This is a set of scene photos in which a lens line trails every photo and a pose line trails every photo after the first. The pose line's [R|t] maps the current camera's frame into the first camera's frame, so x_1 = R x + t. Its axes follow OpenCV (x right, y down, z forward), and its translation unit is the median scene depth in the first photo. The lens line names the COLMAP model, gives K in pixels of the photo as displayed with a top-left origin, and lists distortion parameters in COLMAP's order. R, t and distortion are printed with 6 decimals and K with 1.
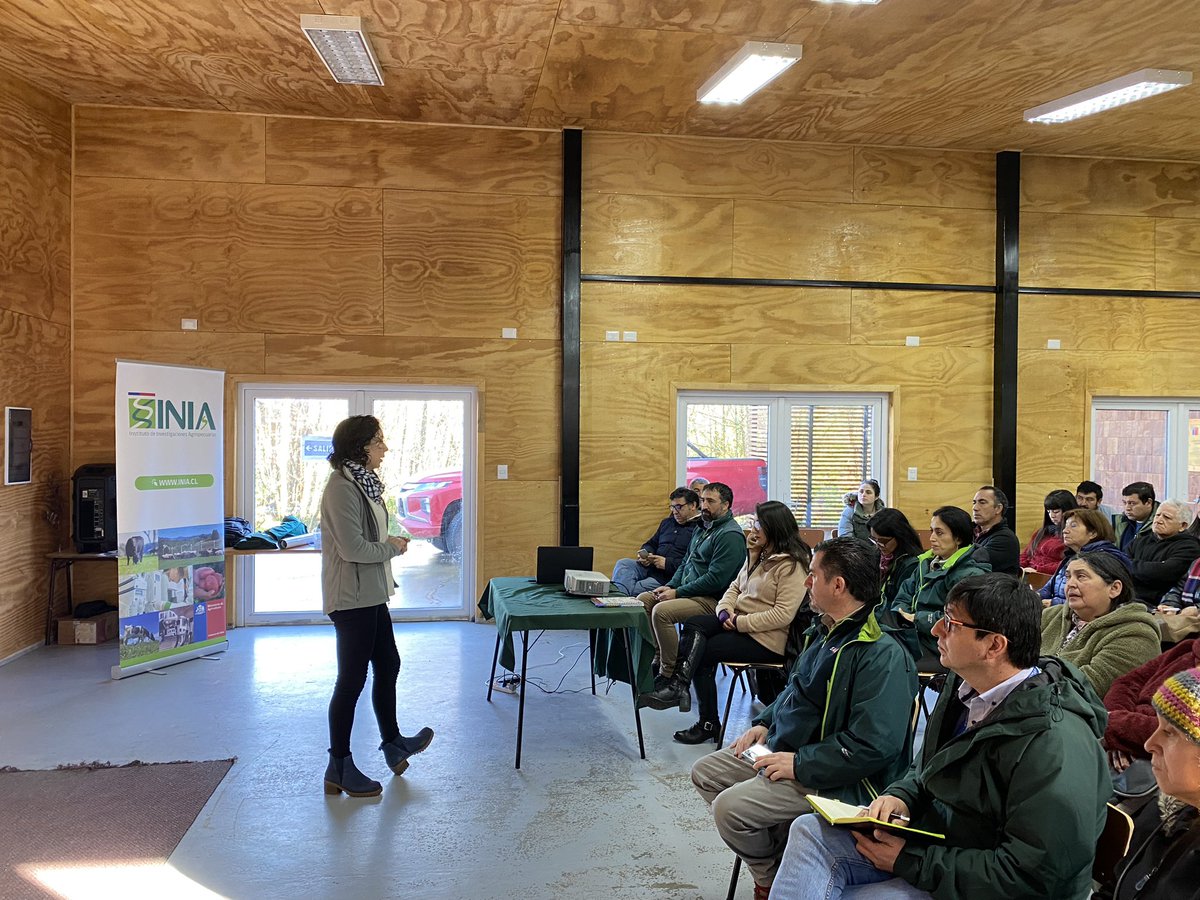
lens RADIAL K [[904.2, 0, 583.8], [0, 904.2, 455.7], [0, 0, 1]] dist [0.007165, -0.003858]
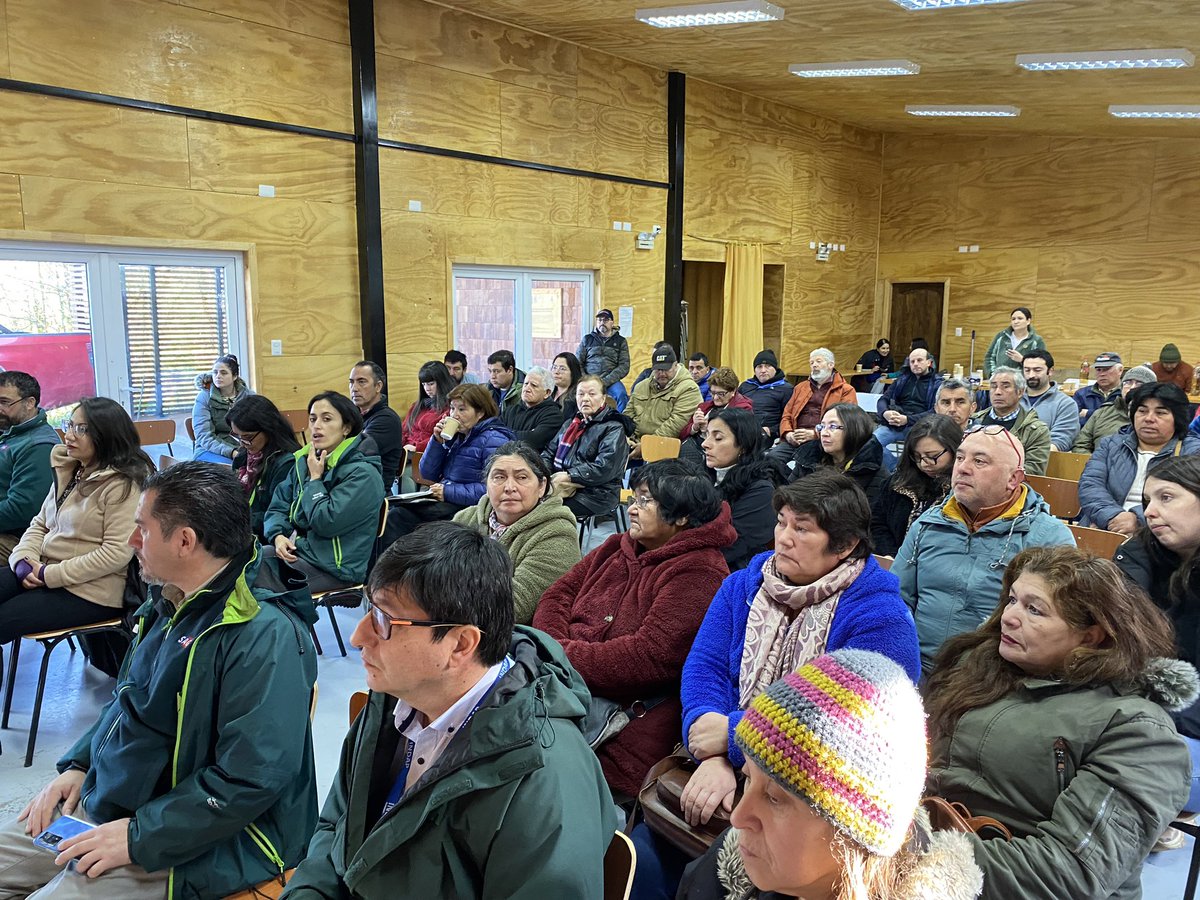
lens RADIAL K [[904.2, 0, 583.8], [0, 904.2, 455.7], [0, 0, 1]] dist [0.007165, -0.003858]
pose [[0.778444, -0.102502, 0.619288, 0.042479], [0.013542, 0.989090, 0.146688, -0.000565], [-0.627568, -0.105802, 0.771339, 0.129632]]
